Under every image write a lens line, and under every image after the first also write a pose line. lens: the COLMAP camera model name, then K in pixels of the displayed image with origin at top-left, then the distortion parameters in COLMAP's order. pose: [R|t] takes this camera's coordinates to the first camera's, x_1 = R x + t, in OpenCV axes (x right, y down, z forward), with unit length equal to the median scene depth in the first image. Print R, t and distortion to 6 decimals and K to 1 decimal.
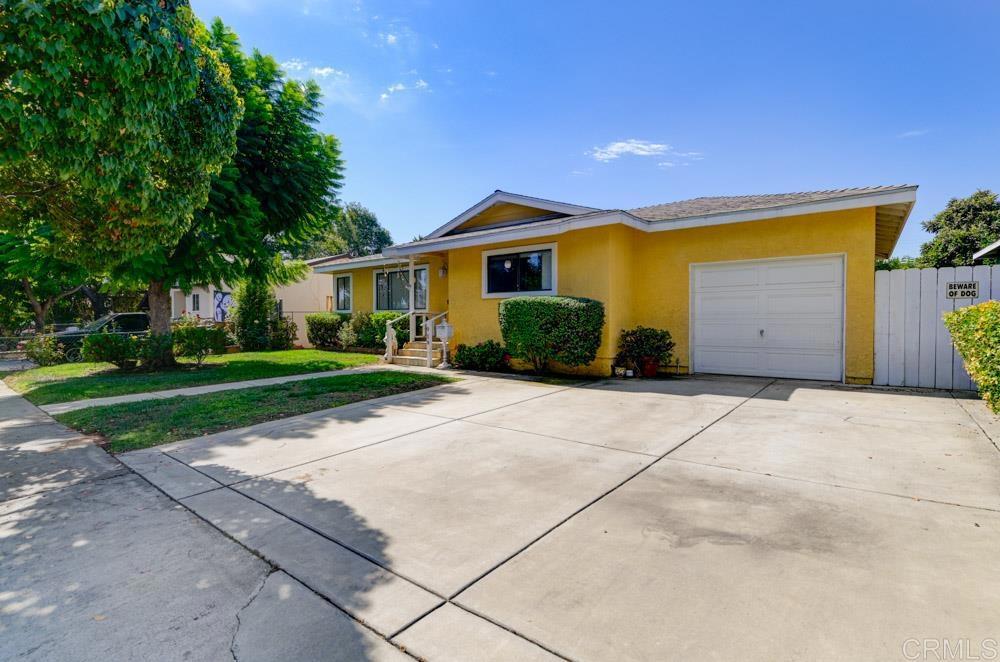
lens RADIAL K [[472.4, 0, 499.7], [0, 472.4, 330.8], [0, 0, 1]] dist [-0.005187, -0.000503]
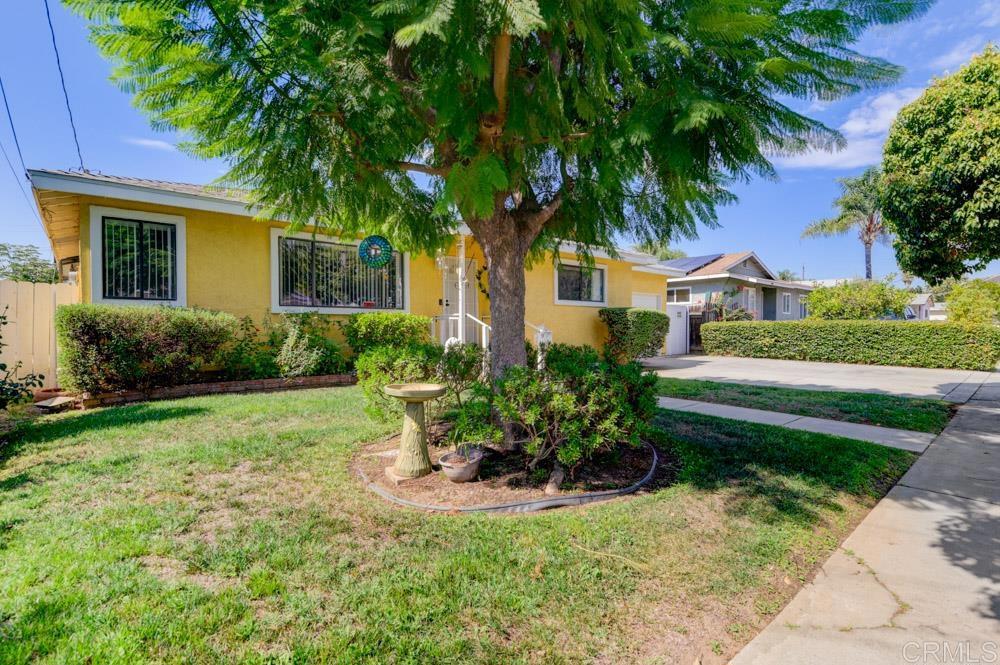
lens RADIAL K [[472.4, 0, 499.4], [0, 472.4, 330.2], [0, 0, 1]] dist [-0.005187, -0.000503]
pose [[0.196478, -0.006370, 0.980488, -1.110172], [0.019365, 0.999809, 0.002615, -0.019945], [-0.980317, 0.018473, 0.196563, 0.979603]]
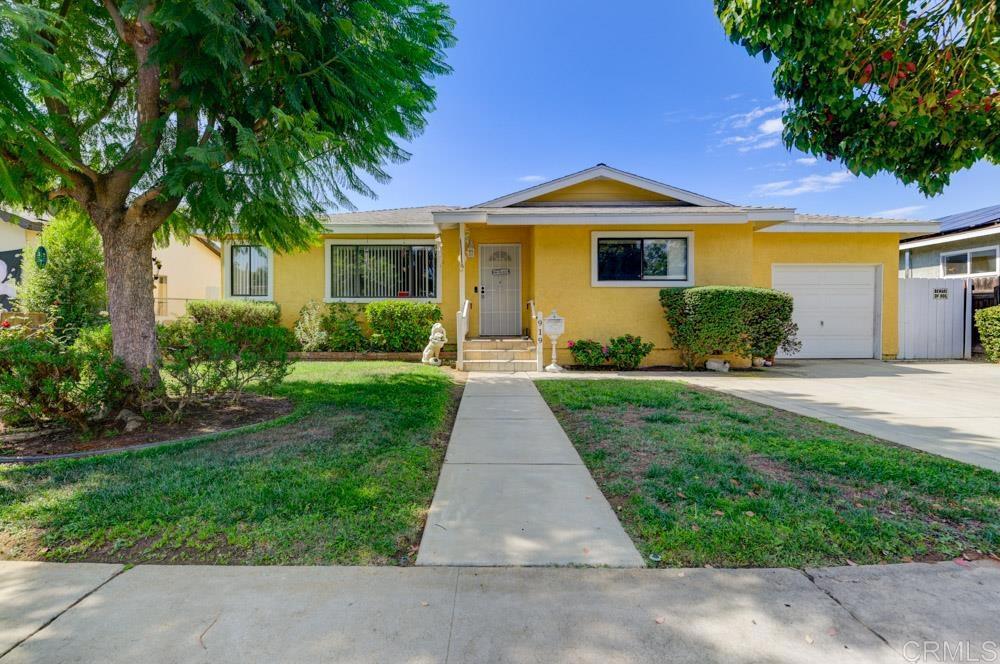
lens RADIAL K [[441.5, 0, 497.1], [0, 441.5, 323.8], [0, 0, 1]] dist [0.002601, 0.000262]
pose [[0.796353, -0.009428, 0.604758, -0.691576], [0.010778, 0.999941, 0.001395, -0.004817], [-0.604736, 0.005407, 0.796408, 0.493151]]
